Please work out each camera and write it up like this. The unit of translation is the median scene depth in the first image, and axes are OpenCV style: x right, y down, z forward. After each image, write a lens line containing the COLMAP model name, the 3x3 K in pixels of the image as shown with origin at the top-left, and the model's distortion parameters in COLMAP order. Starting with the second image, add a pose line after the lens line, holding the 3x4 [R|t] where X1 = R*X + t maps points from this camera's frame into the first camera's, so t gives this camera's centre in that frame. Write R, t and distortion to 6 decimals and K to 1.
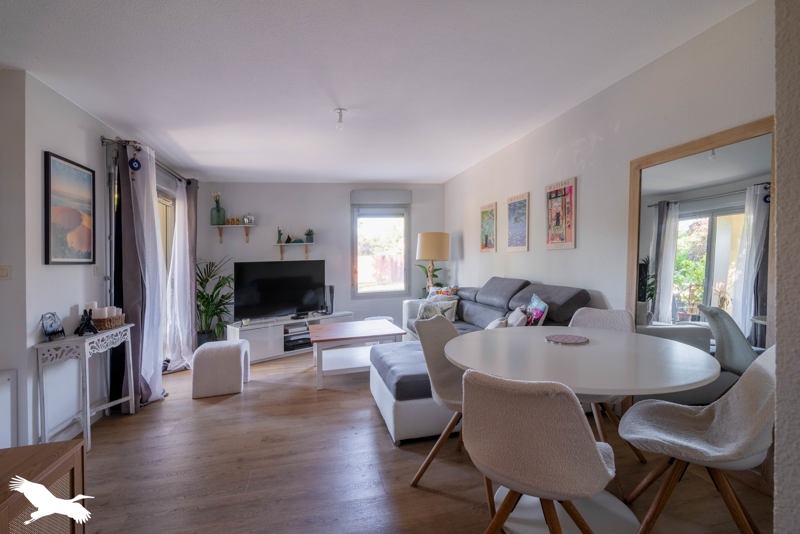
lens RADIAL K [[374.2, 0, 400.0], [0, 374.2, 267.0], [0, 0, 1]] dist [-0.000073, 0.000201]
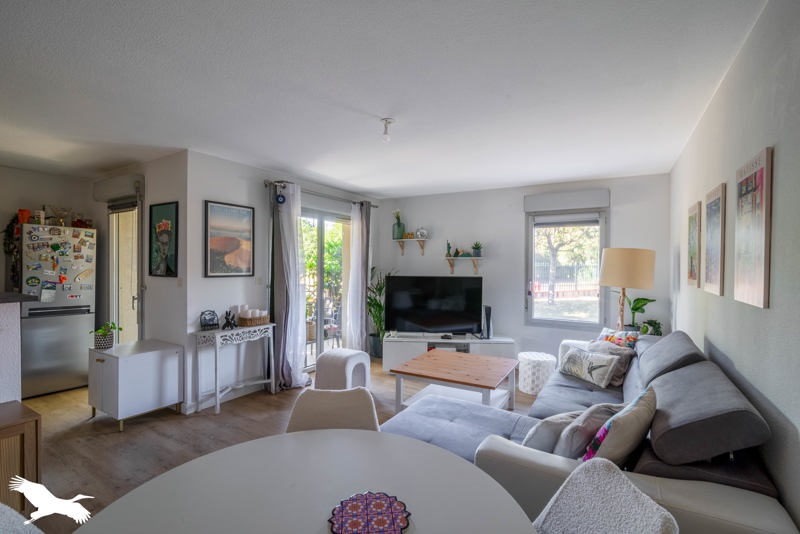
lens RADIAL K [[374.2, 0, 400.0], [0, 374.2, 267.0], [0, 0, 1]] dist [-0.000073, 0.000201]
pose [[0.711149, 0.047922, -0.701406, 0.458251], [-0.047754, 0.998663, 0.019814, -0.084666], [0.701417, 0.019404, 0.712487, 0.368172]]
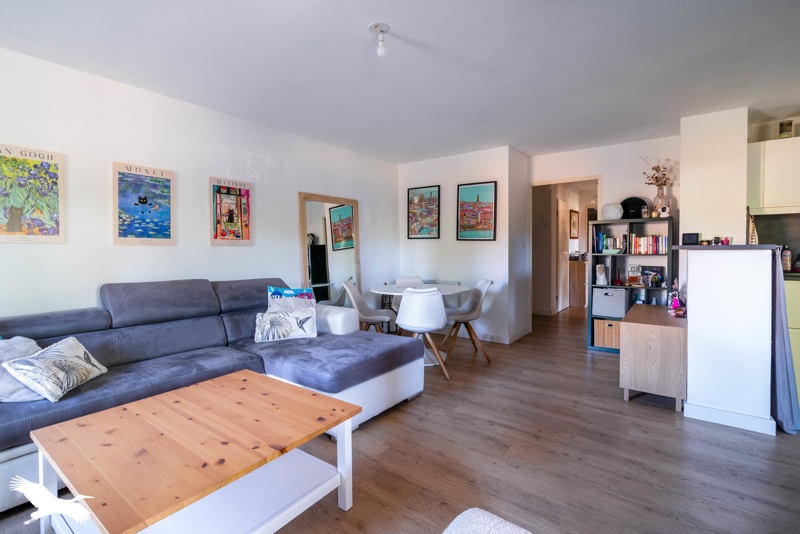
lens RADIAL K [[362.2, 0, 425.7], [0, 362.2, 262.5], [0, 0, 1]] dist [-0.000876, 0.000180]
pose [[-0.683572, 0.018320, 0.729653, -0.658350], [0.051118, 0.998432, 0.022822, 0.002859], [-0.728091, 0.052899, -0.683436, 1.294523]]
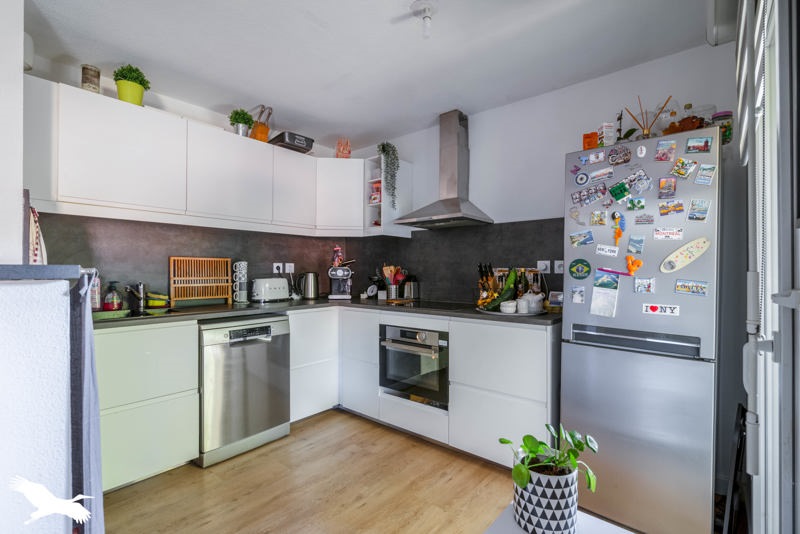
lens RADIAL K [[361.0, 0, 382.6], [0, 361.0, 268.3], [0, 0, 1]] dist [-0.012114, -0.000003]
pose [[-0.789868, 0.031365, -0.612474, -0.624449], [0.014339, 0.999363, 0.032686, 0.016489], [0.613109, 0.017036, -0.789814, 0.651055]]
